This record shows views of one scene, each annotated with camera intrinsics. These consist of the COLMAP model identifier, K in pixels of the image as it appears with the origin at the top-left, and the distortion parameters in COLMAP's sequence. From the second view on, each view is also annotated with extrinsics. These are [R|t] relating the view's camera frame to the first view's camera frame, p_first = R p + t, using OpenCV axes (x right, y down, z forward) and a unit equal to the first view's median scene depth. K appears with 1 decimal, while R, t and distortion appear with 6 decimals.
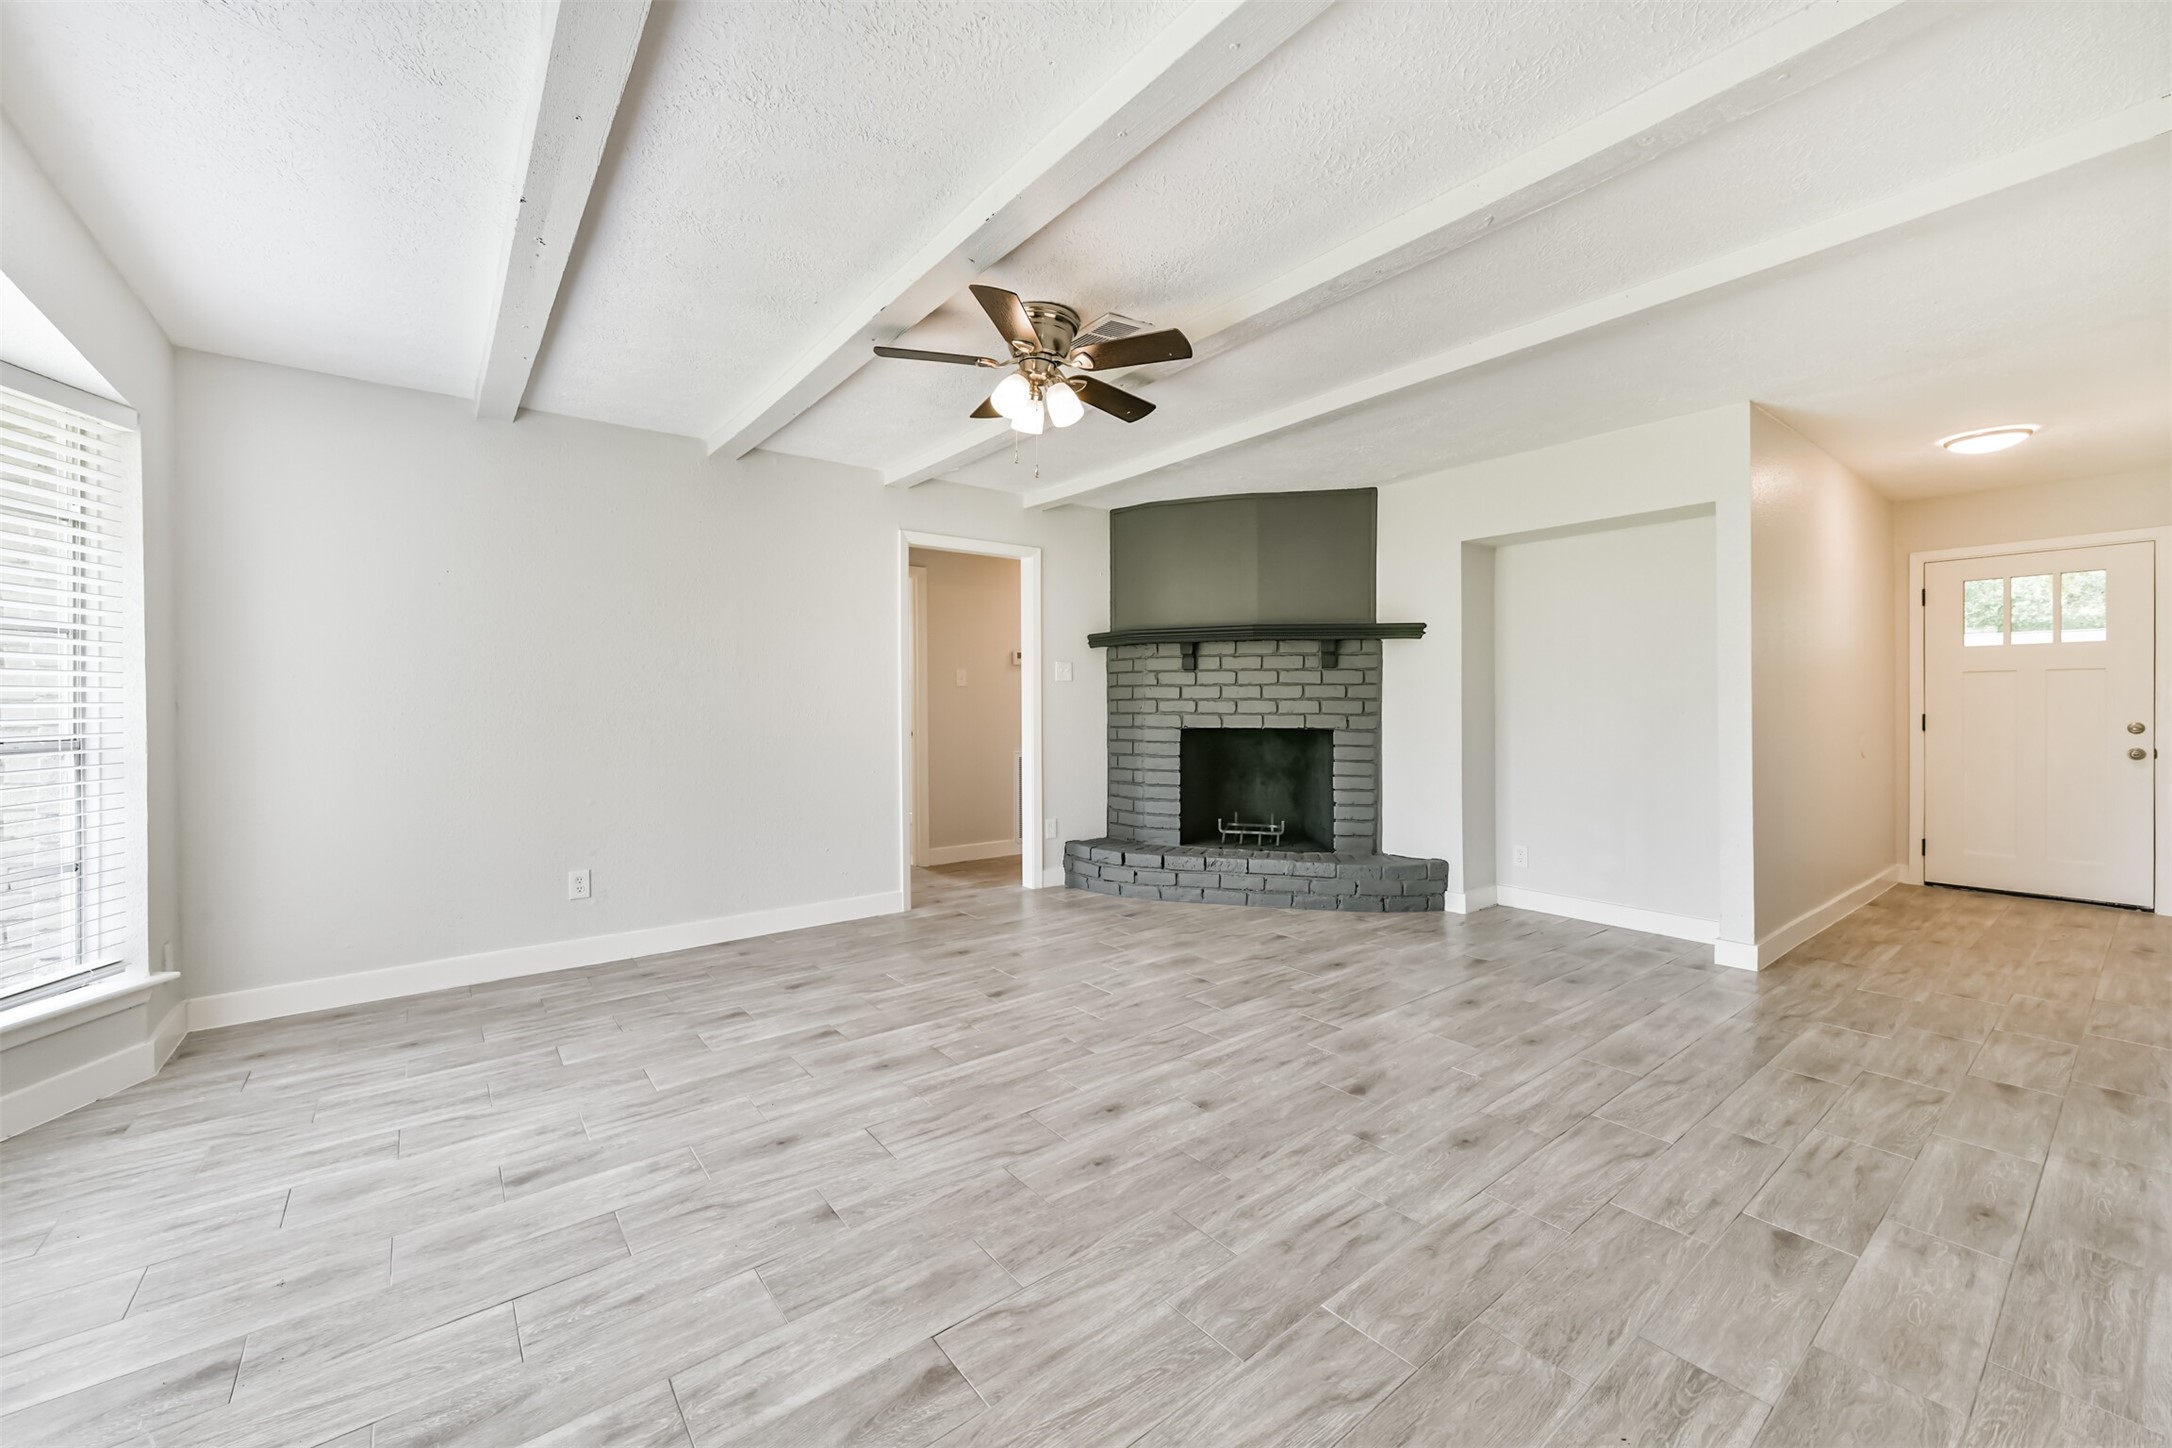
lens RADIAL K [[855.9, 0, 1092.6], [0, 855.9, 705.4], [0, 0, 1]] dist [0.000419, -0.000163]
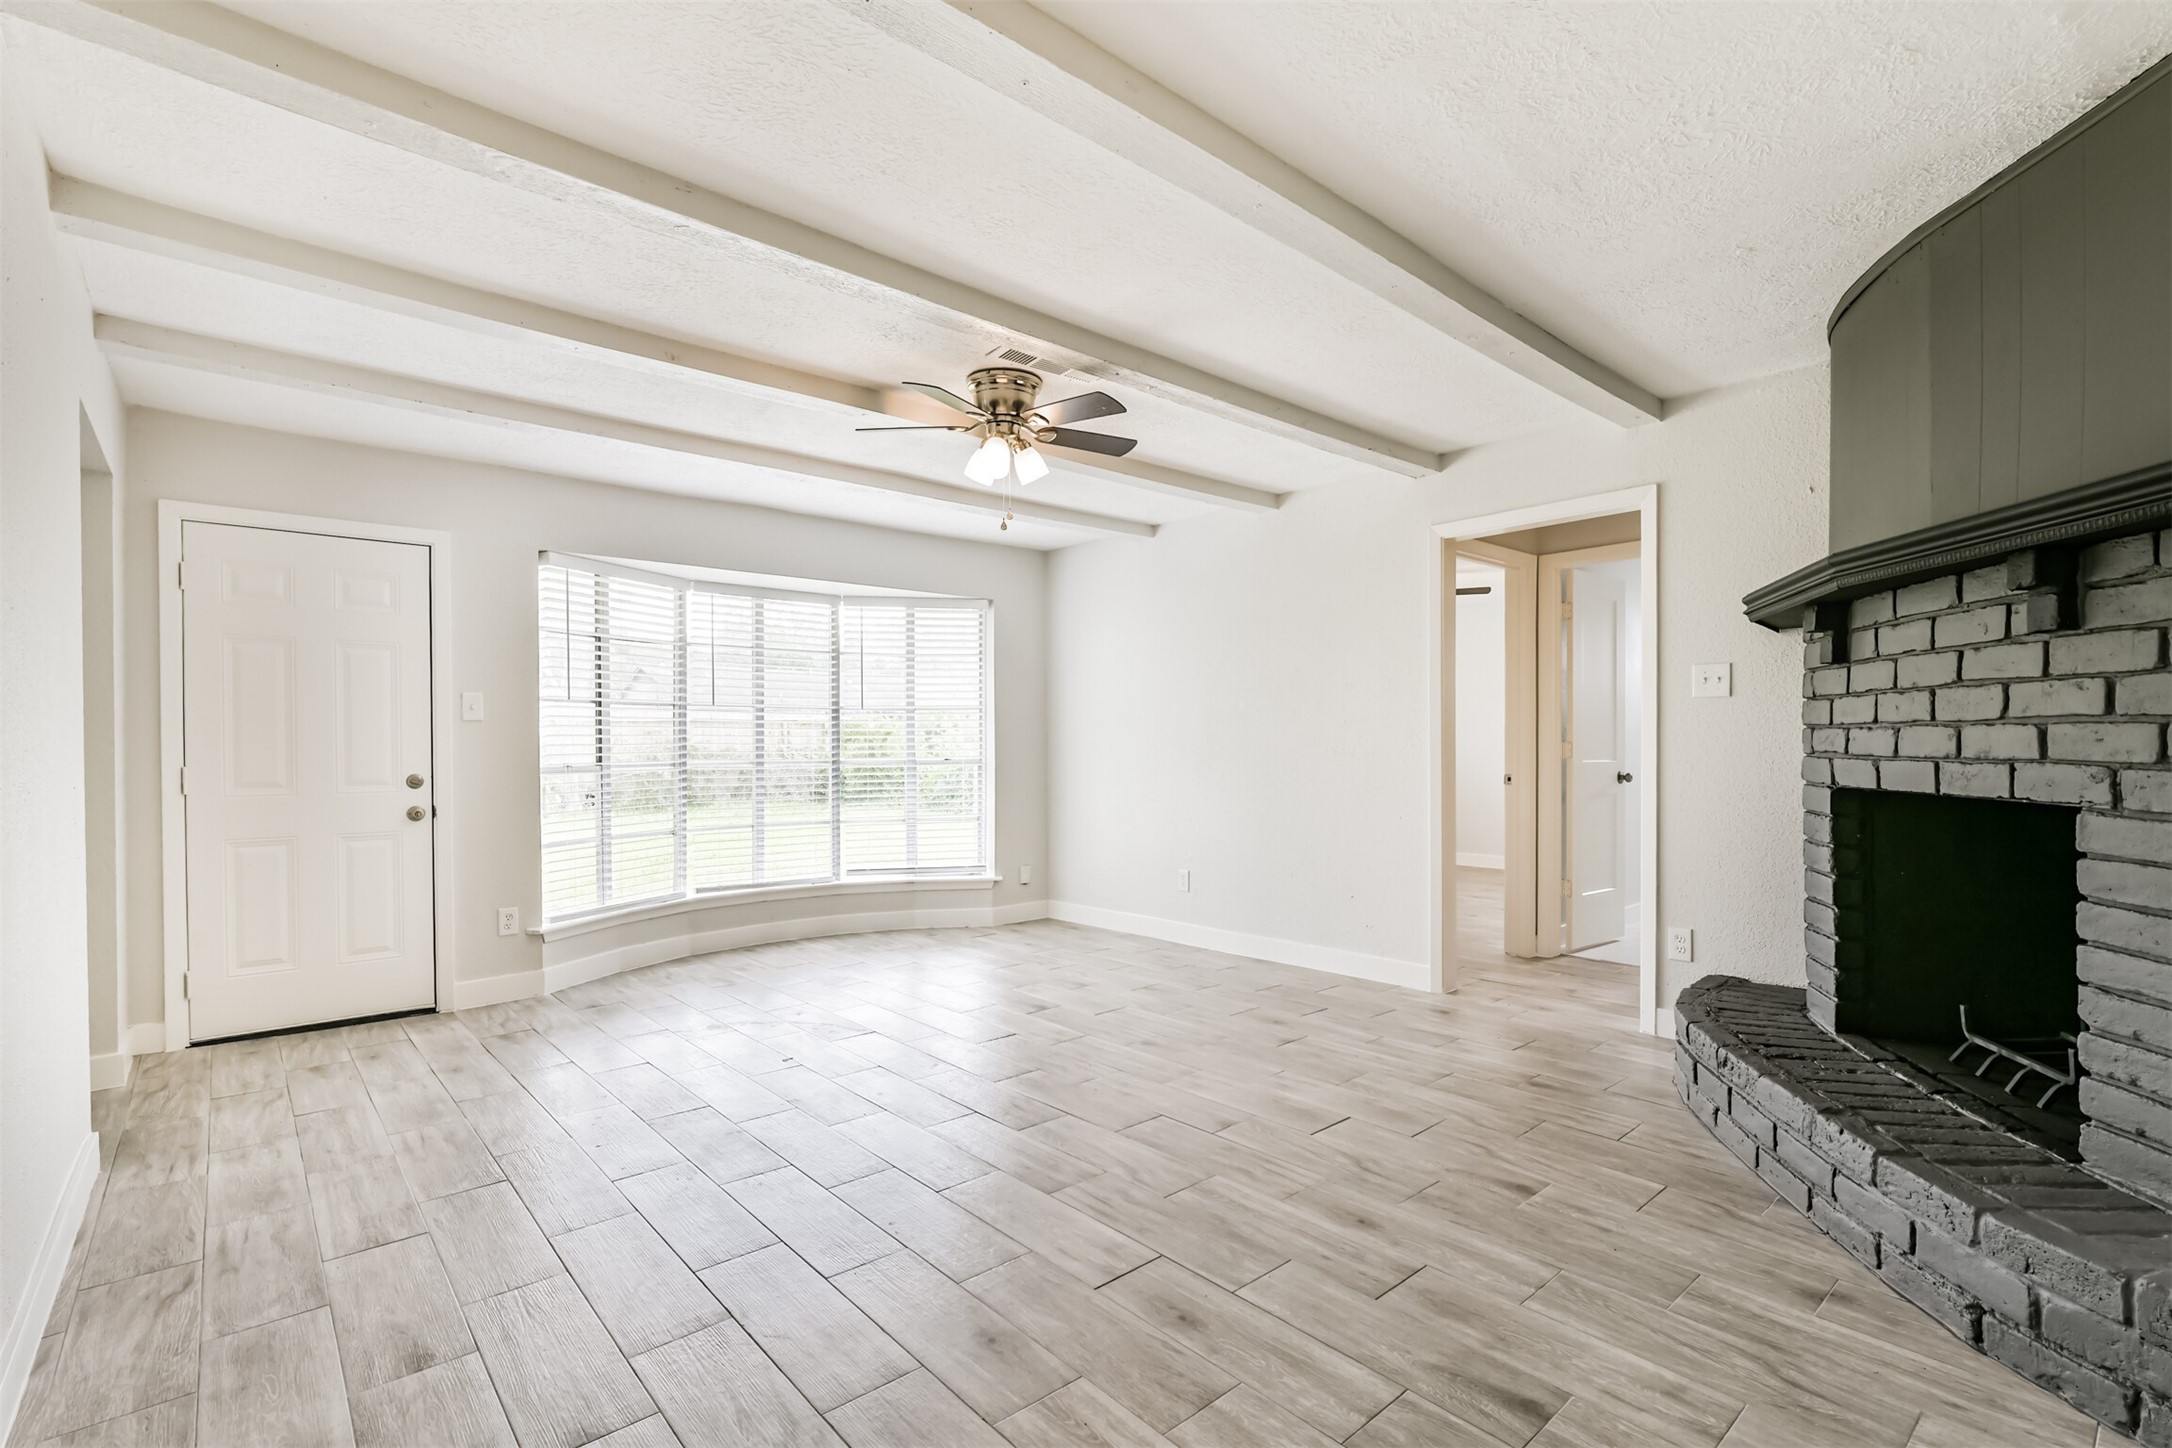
lens RADIAL K [[983.6, 0, 1081.6], [0, 983.6, 743.0], [0, 0, 1]] dist [-0.007604, -0.000178]
pose [[0.049173, 0.000902, -0.998790, 0.909013], [0.006582, 0.999978, 0.001227, -0.001067], [0.998769, -0.006634, 0.049166, 0.806154]]
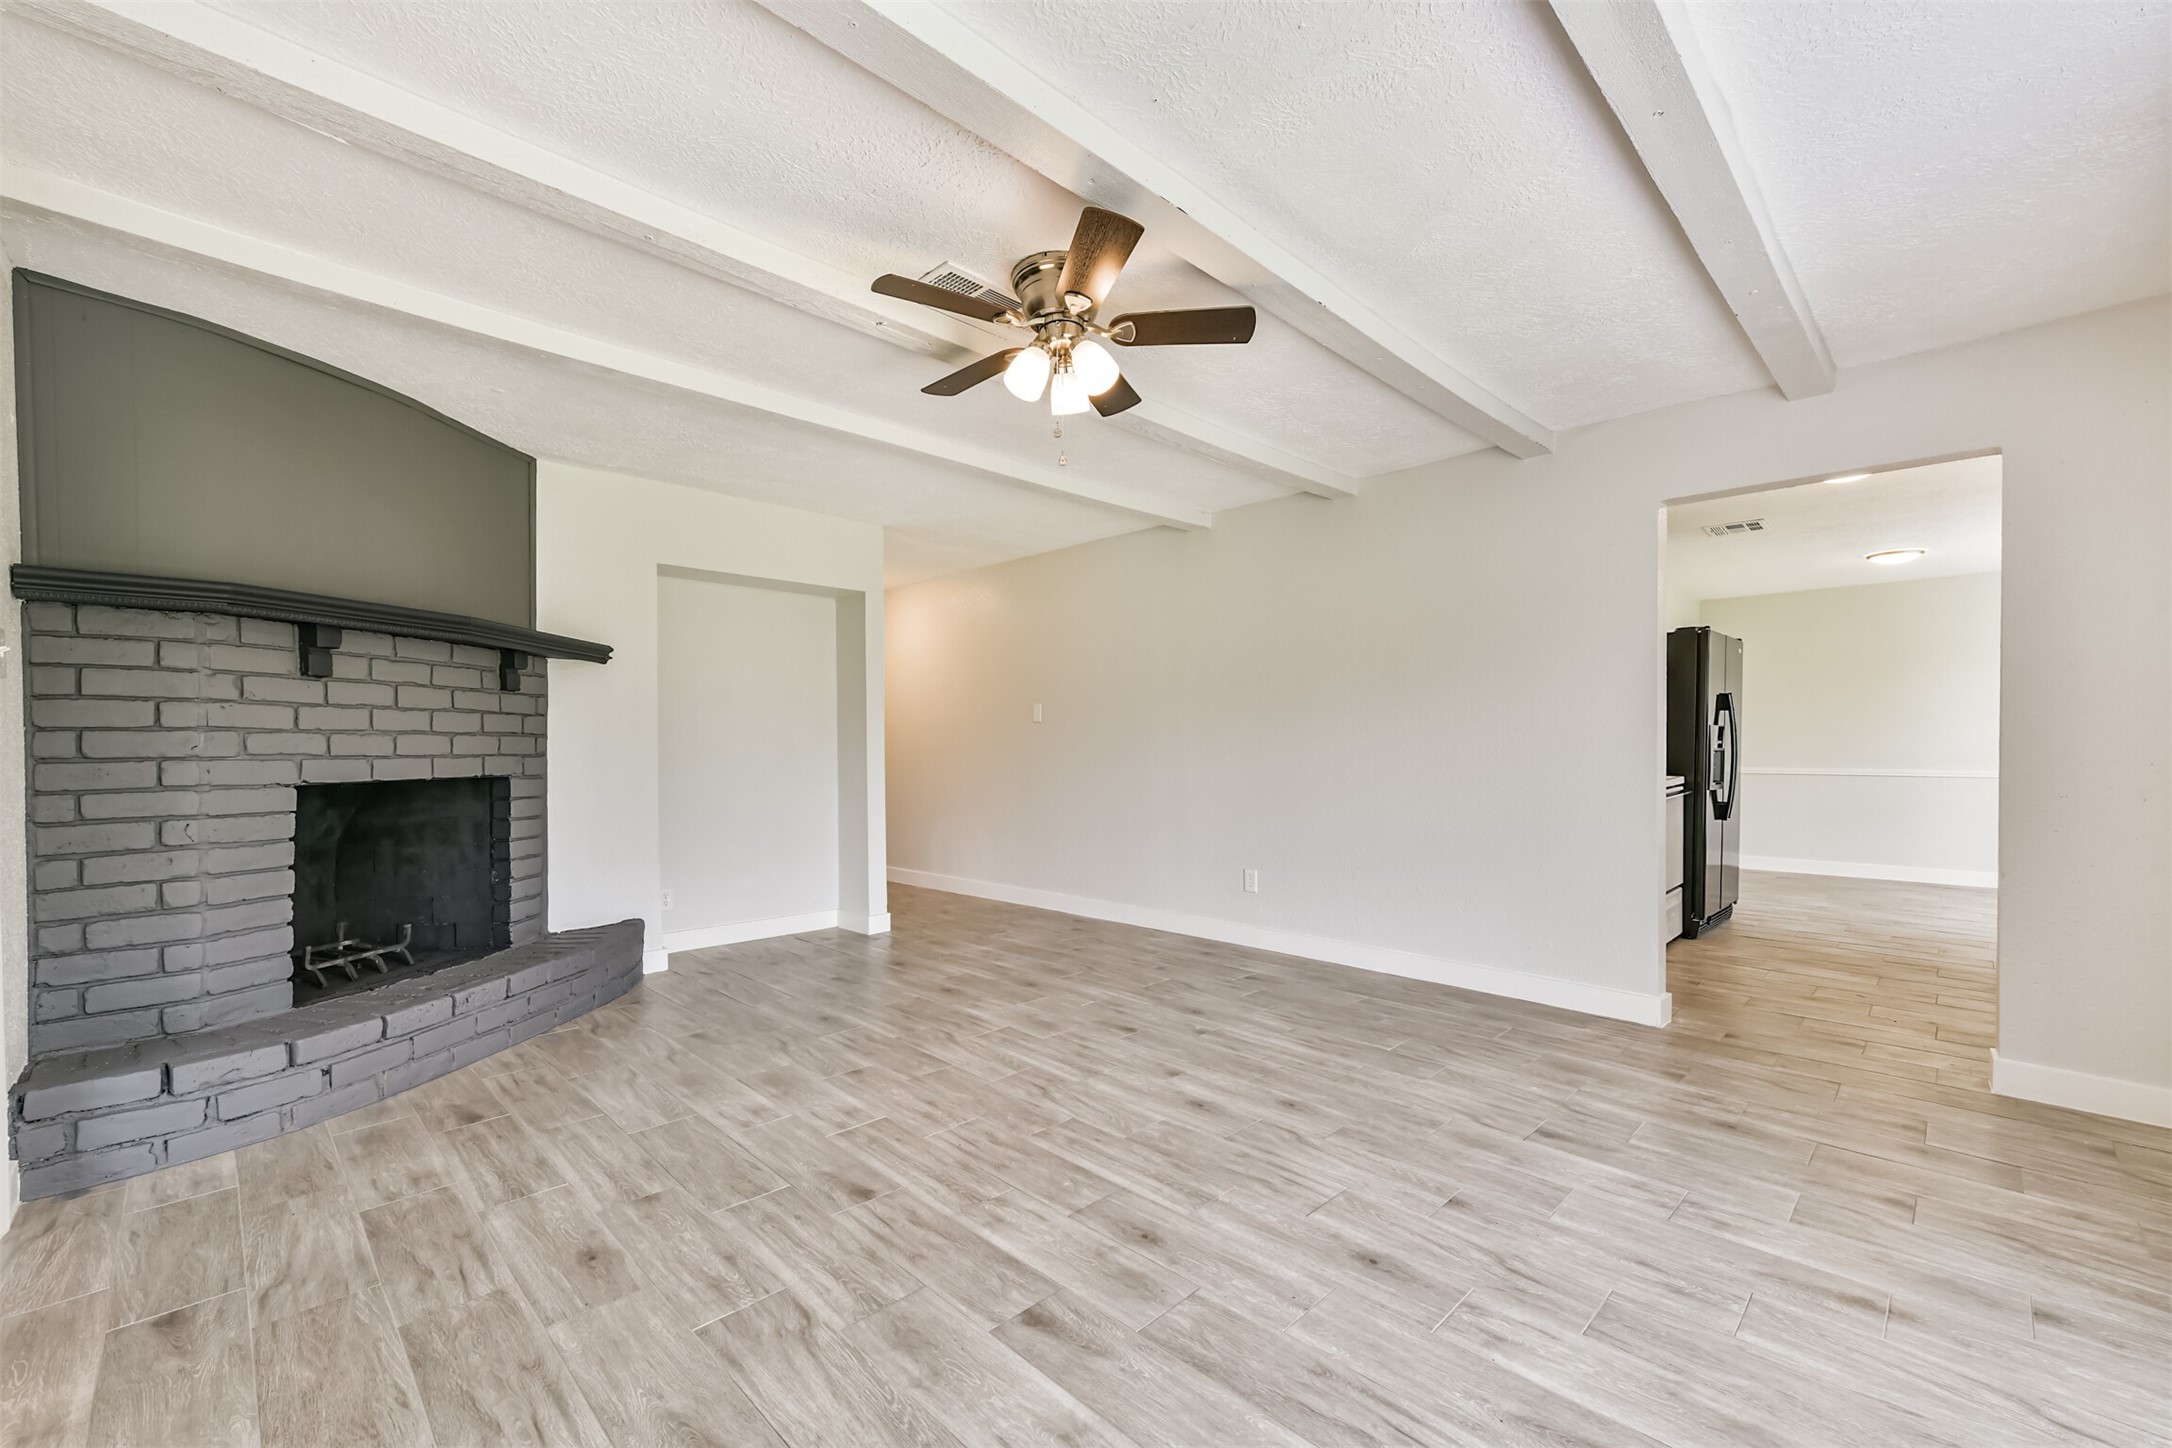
lens RADIAL K [[893.5, 0, 1091.1], [0, 893.5, 745.7], [0, 0, 1]] dist [0.003171, -0.000115]
pose [[-0.120479, 0.002038, 0.992714, -0.730627], [0.002880, 0.999994, -0.001703, 0.006677], [-0.992712, 0.002654, -0.120484, 0.841343]]
